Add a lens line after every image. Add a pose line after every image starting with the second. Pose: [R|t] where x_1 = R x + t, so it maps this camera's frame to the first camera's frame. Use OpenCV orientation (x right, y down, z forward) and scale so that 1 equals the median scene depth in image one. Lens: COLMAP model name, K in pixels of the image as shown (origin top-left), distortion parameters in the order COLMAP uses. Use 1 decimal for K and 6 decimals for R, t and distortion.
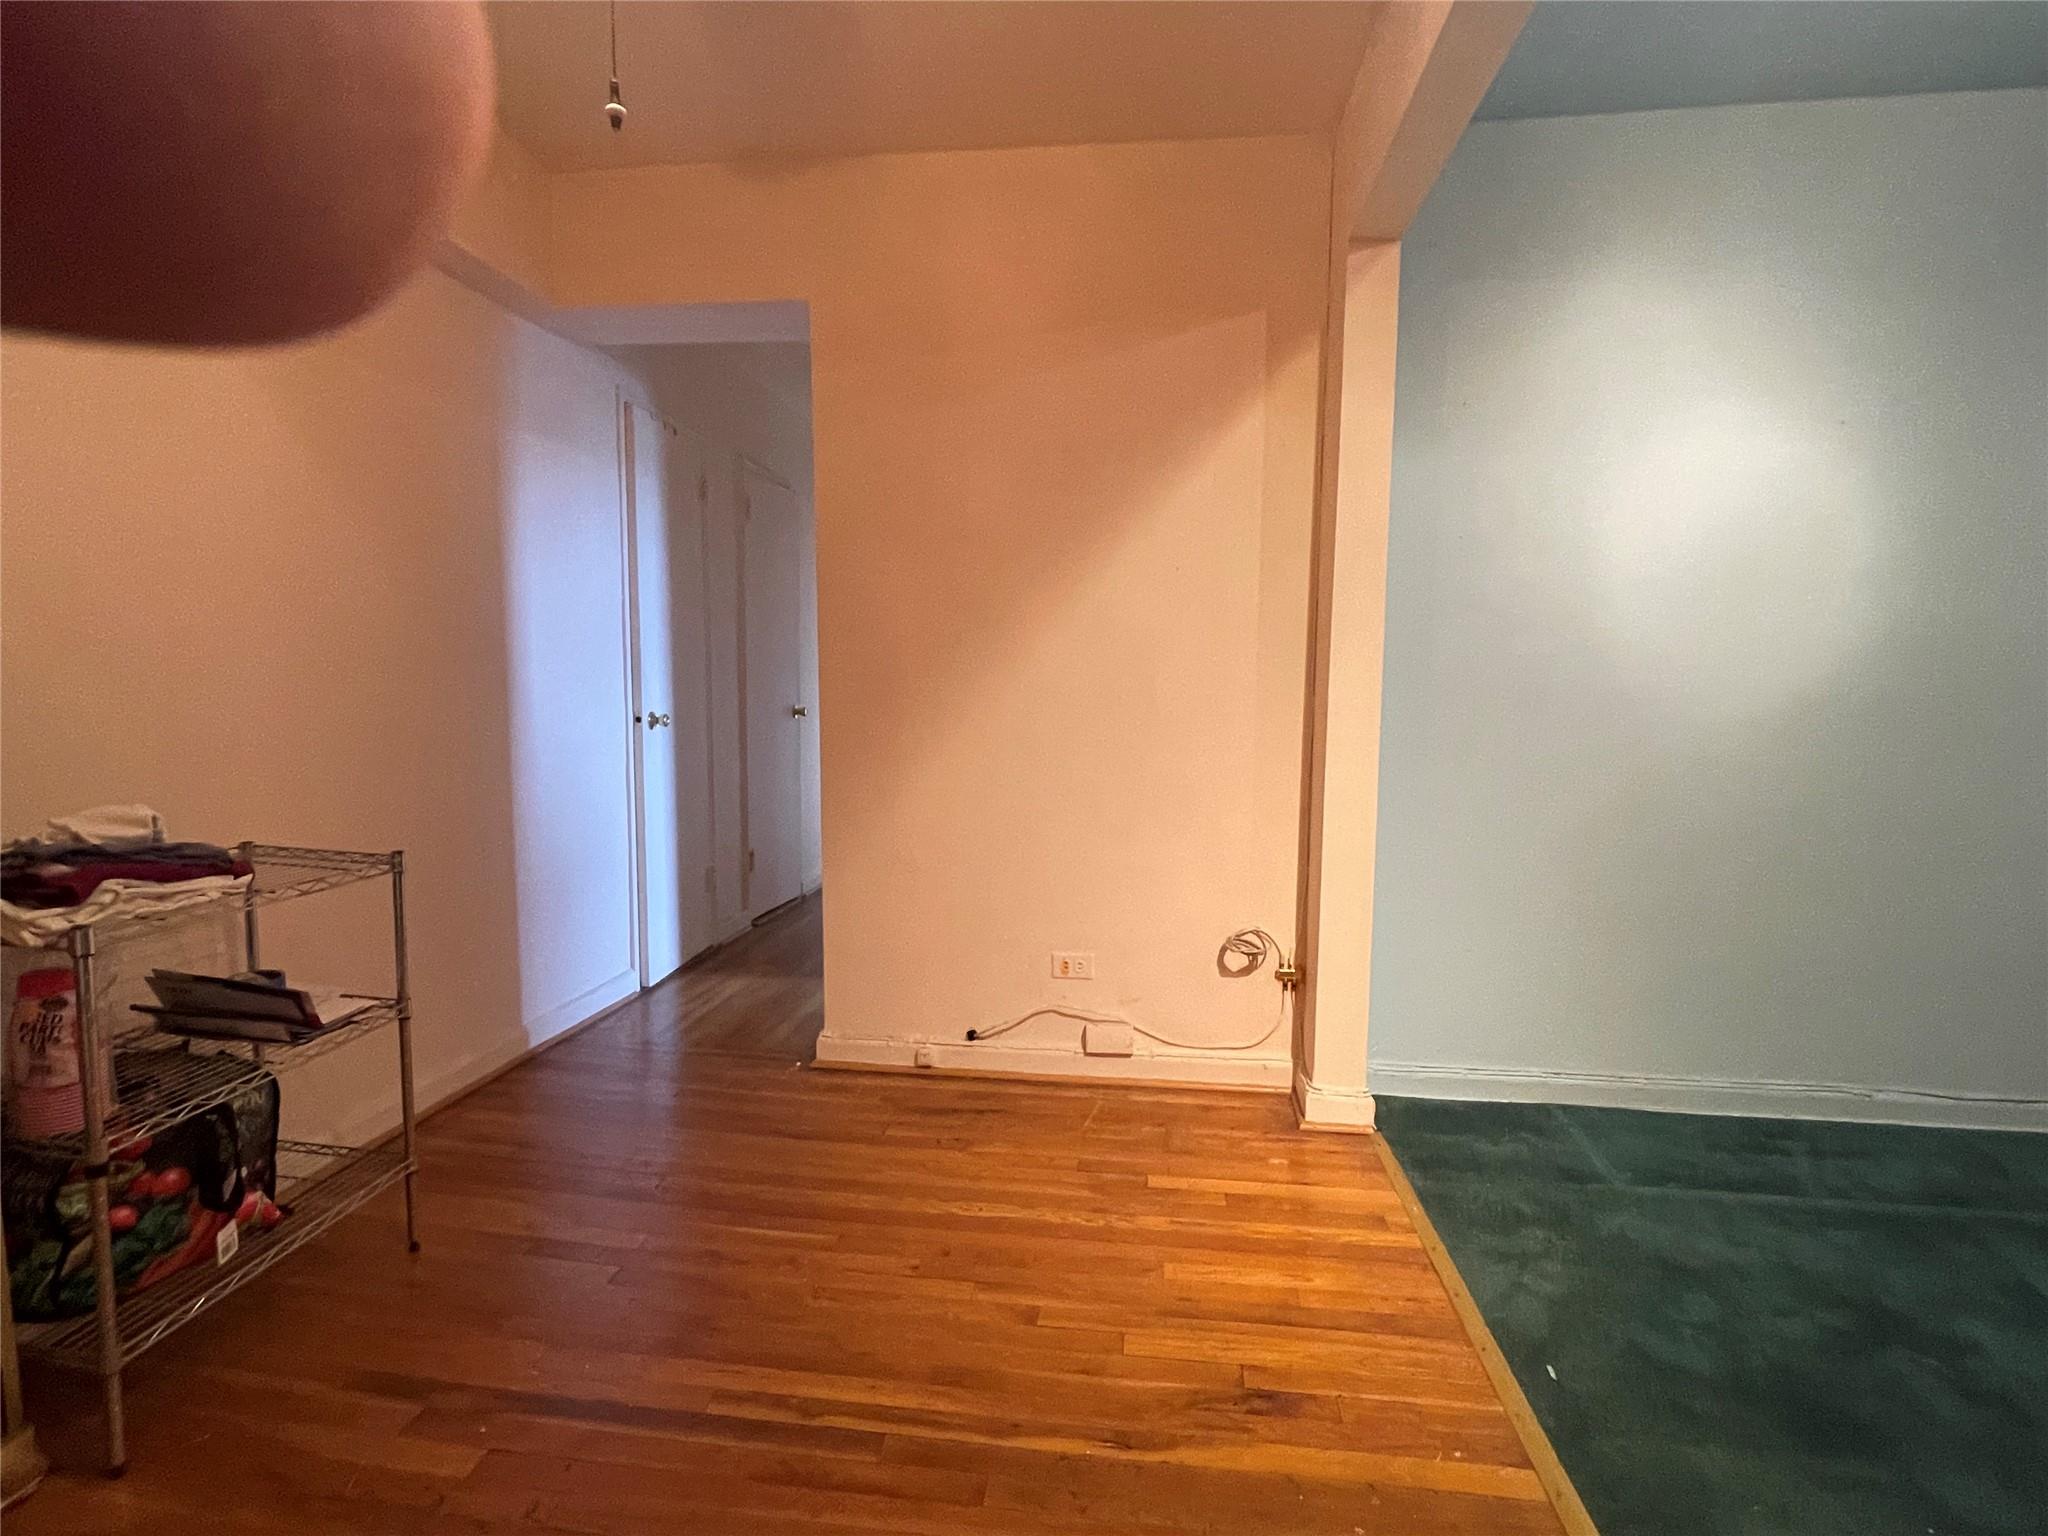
lens RADIAL K [[1012.8, 0, 1025.1], [0, 1012.8, 768.6], [0, 0, 1]] dist [-0.000145, 0.000321]
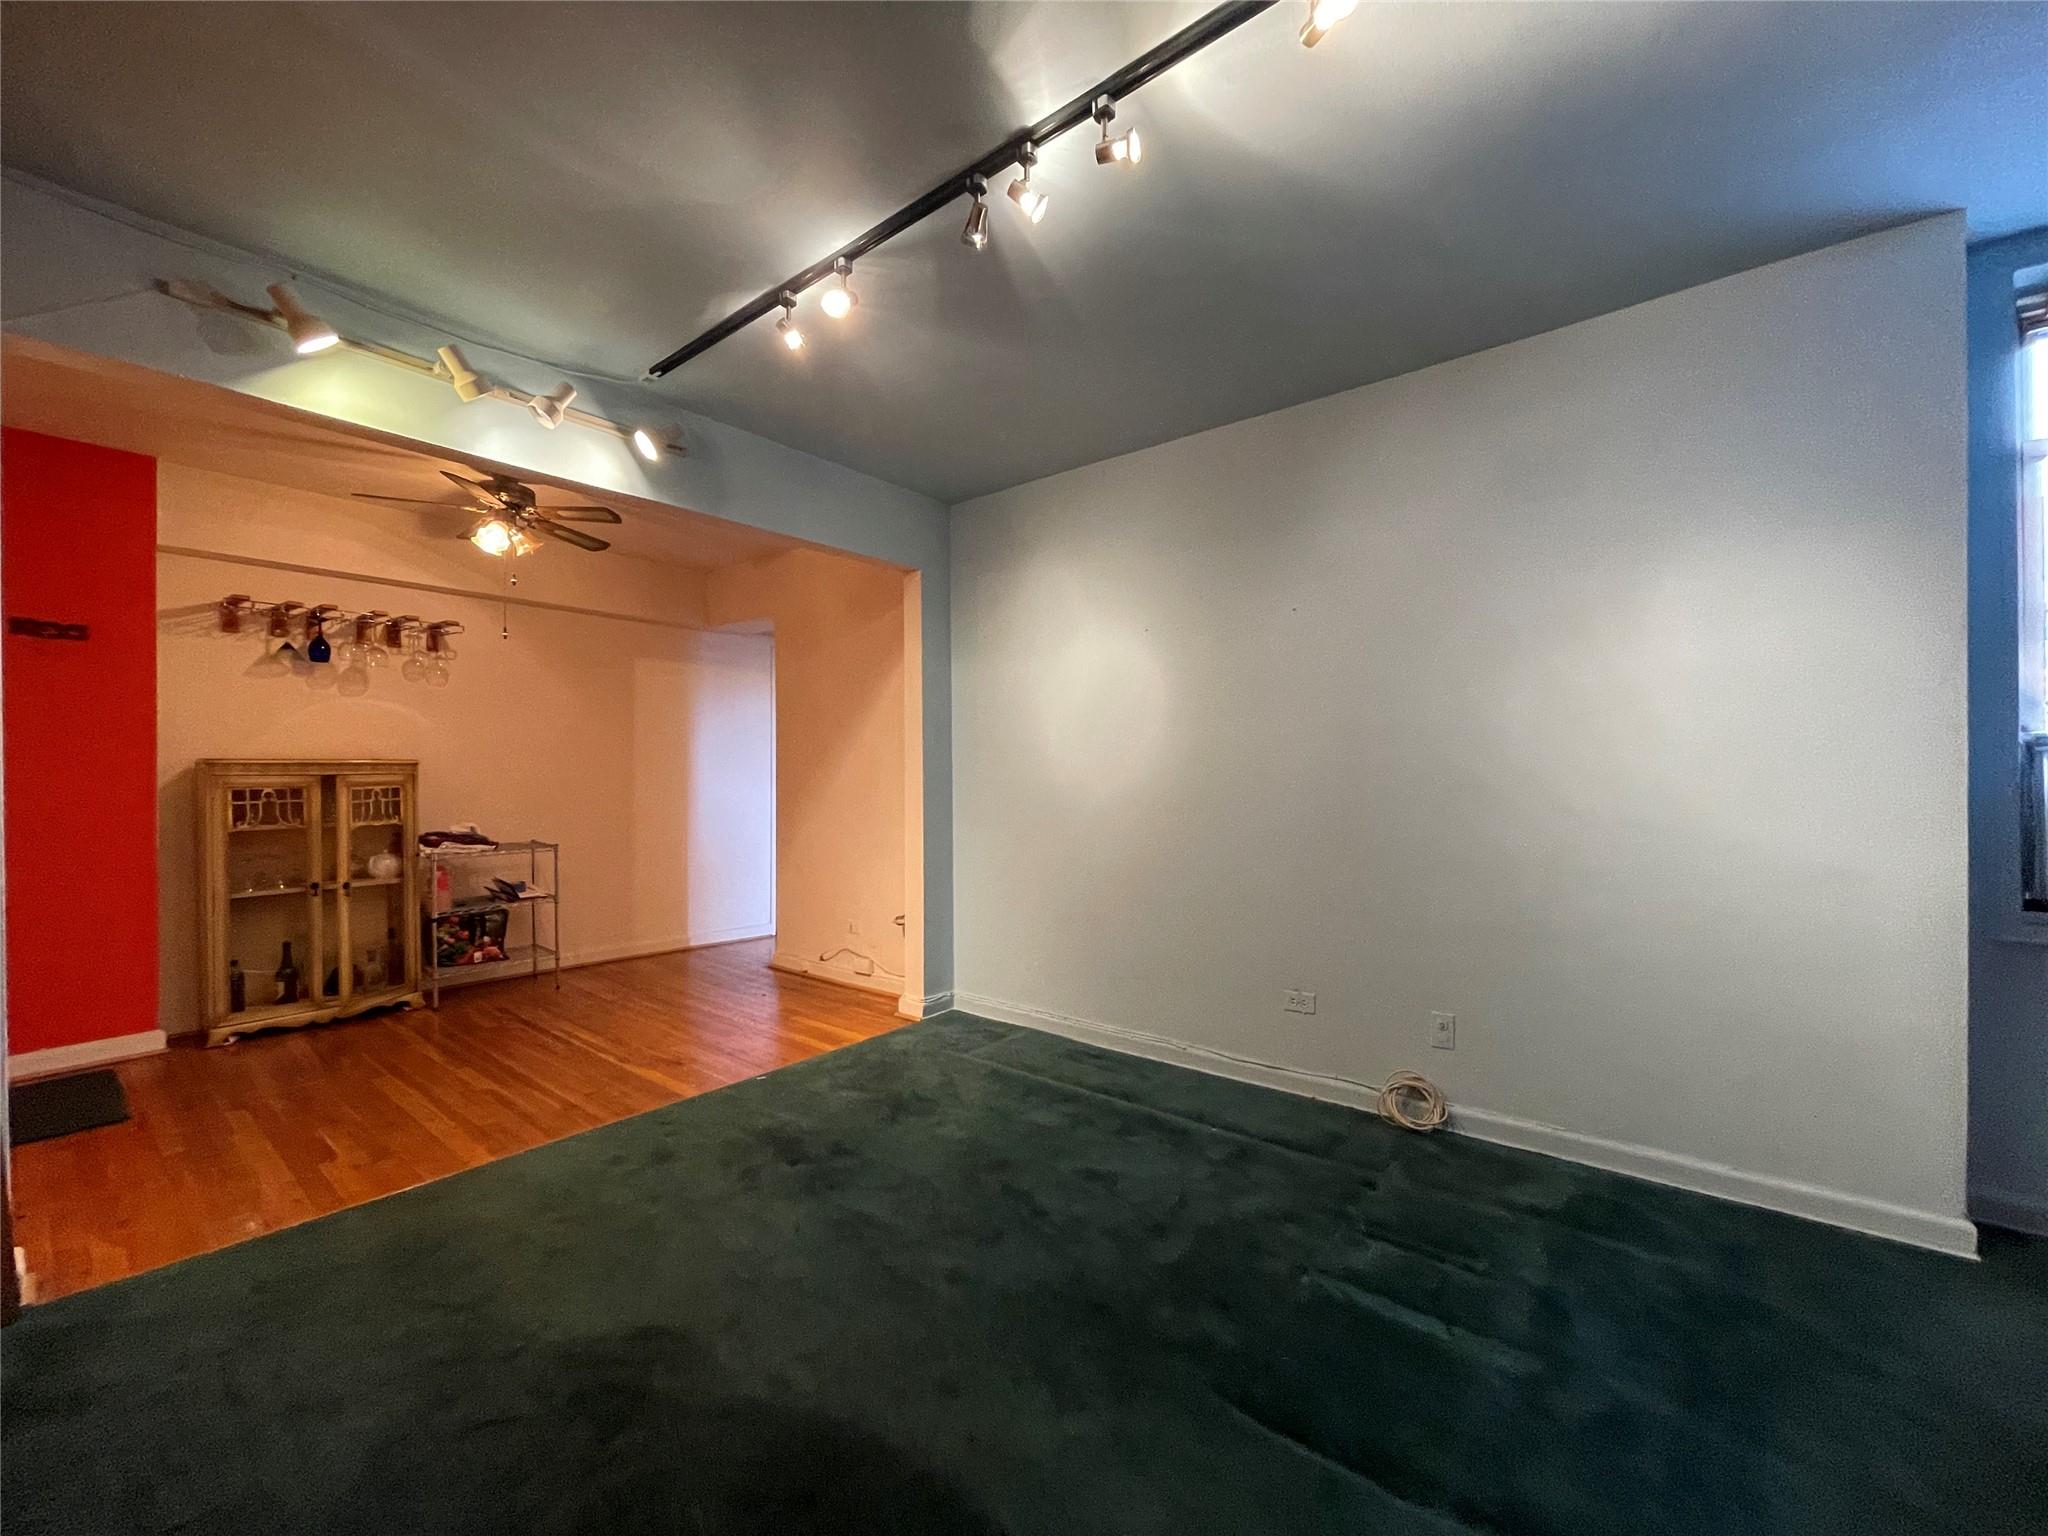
lens RADIAL K [[821.4, 0, 1034.0], [0, 821.4, 770.7], [0, 0, 1]] dist [0.002458, 0.000886]
pose [[0.849410, -0.014911, -0.527523, 1.996483], [-0.036359, 0.995572, -0.086685, 0.027513], [0.526480, 0.092811, 0.845107, -0.336889]]
